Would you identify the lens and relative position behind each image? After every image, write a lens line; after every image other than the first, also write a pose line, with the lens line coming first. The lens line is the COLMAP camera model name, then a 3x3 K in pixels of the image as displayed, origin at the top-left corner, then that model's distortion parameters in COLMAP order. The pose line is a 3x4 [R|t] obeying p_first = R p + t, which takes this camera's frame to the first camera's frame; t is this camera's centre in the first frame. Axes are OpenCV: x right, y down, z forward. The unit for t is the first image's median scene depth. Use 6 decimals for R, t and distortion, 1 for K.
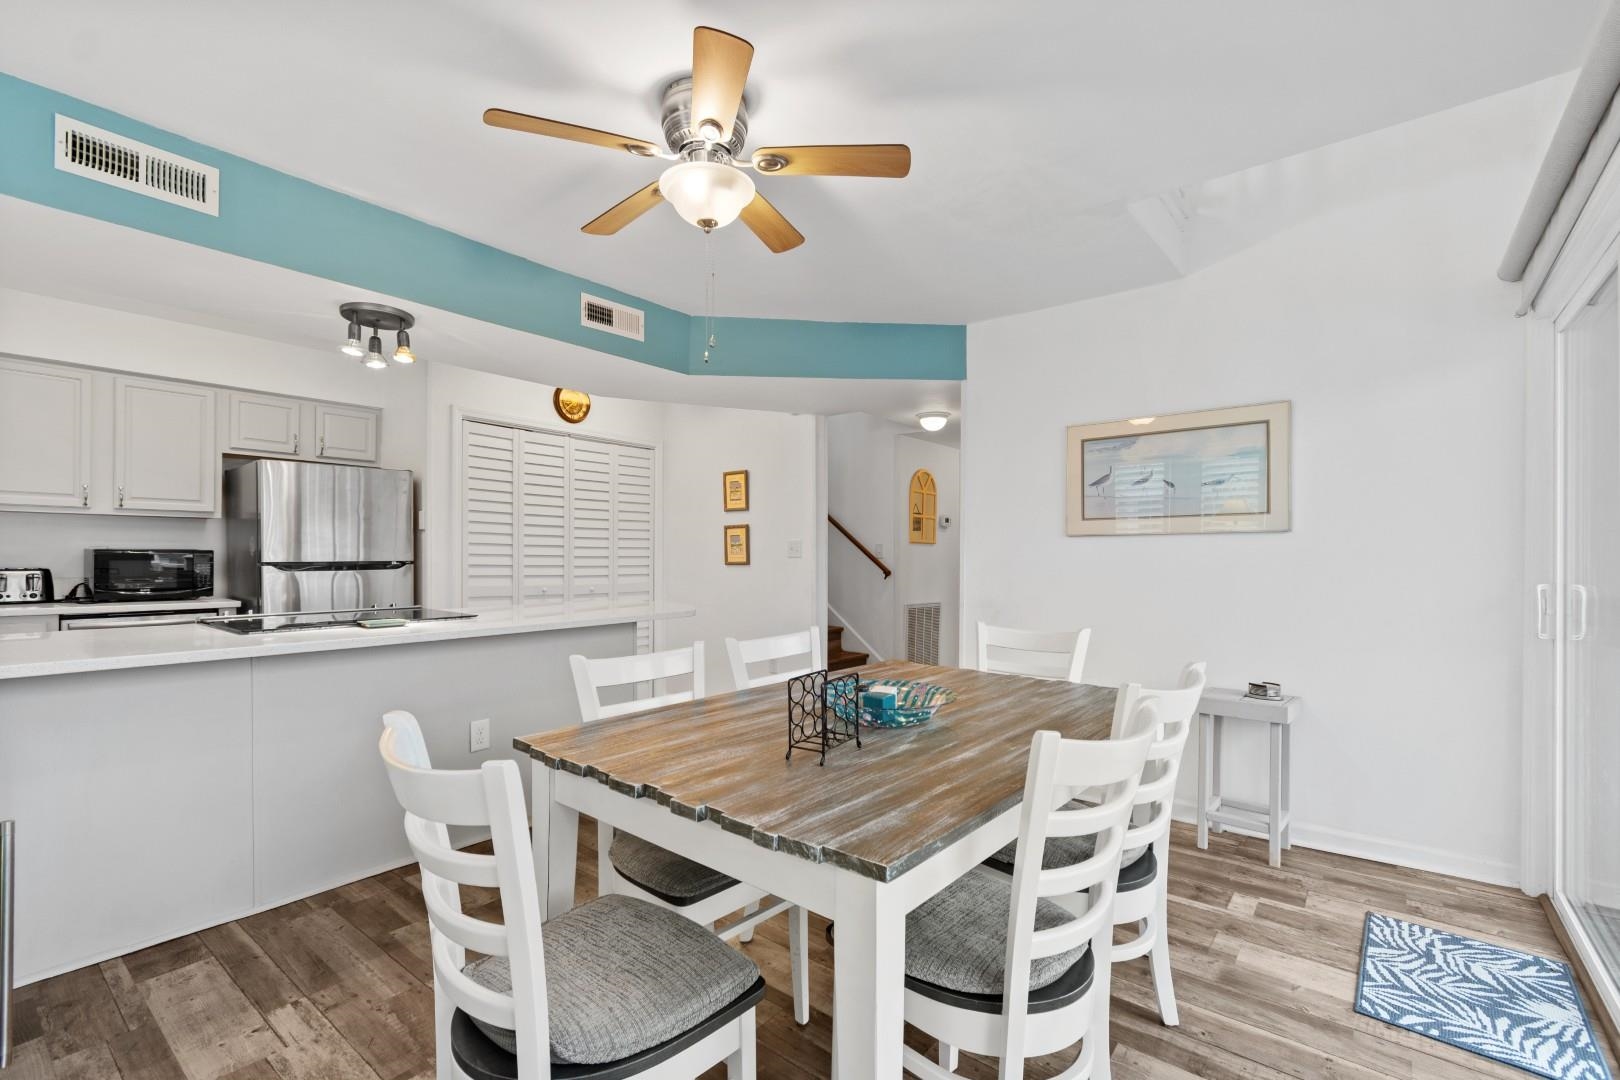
lens RADIAL K [[721.3, 0, 821.3], [0, 721.3, 552.7], [0, 0, 1]] dist [0.002525, -0.001515]
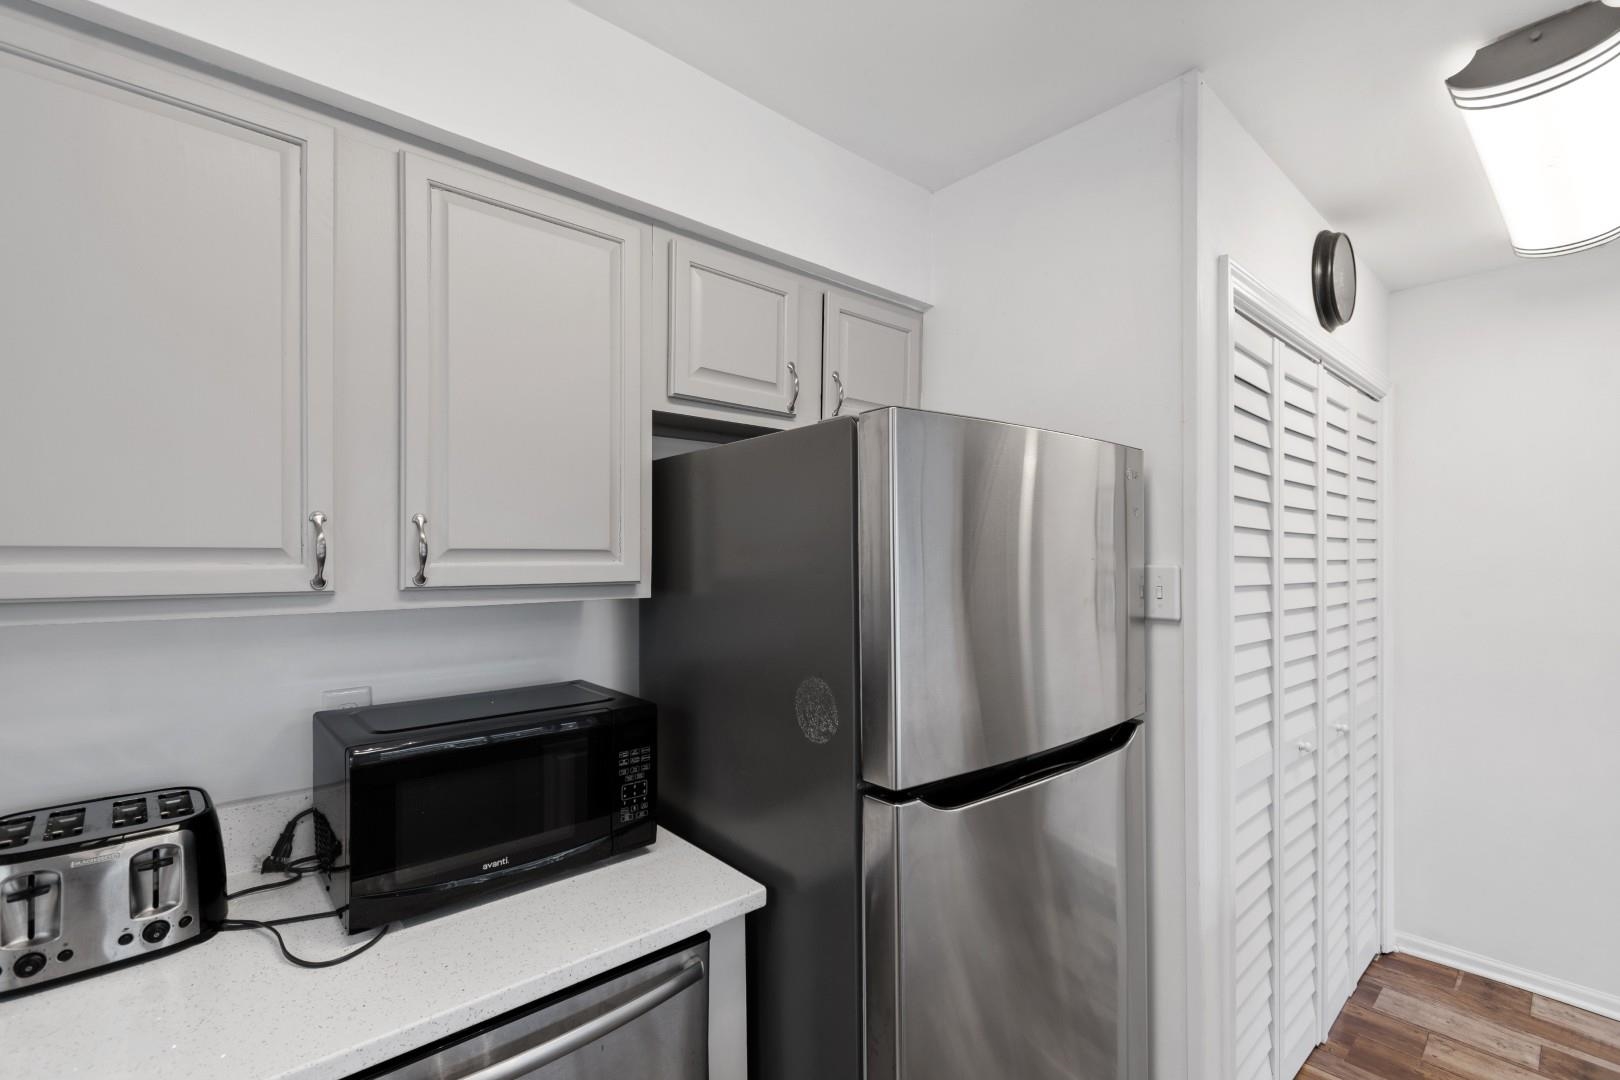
lens RADIAL K [[721.3, 0, 818.9], [0, 721.3, 553.9], [0, 0, 1]] dist [0.002525, -0.001515]
pose [[0.986191, -0.007042, -0.165460, -0.750347], [0.007198, 0.999974, 0.000340, -0.073948], [0.165454, -0.001526, 0.986216, 0.725469]]
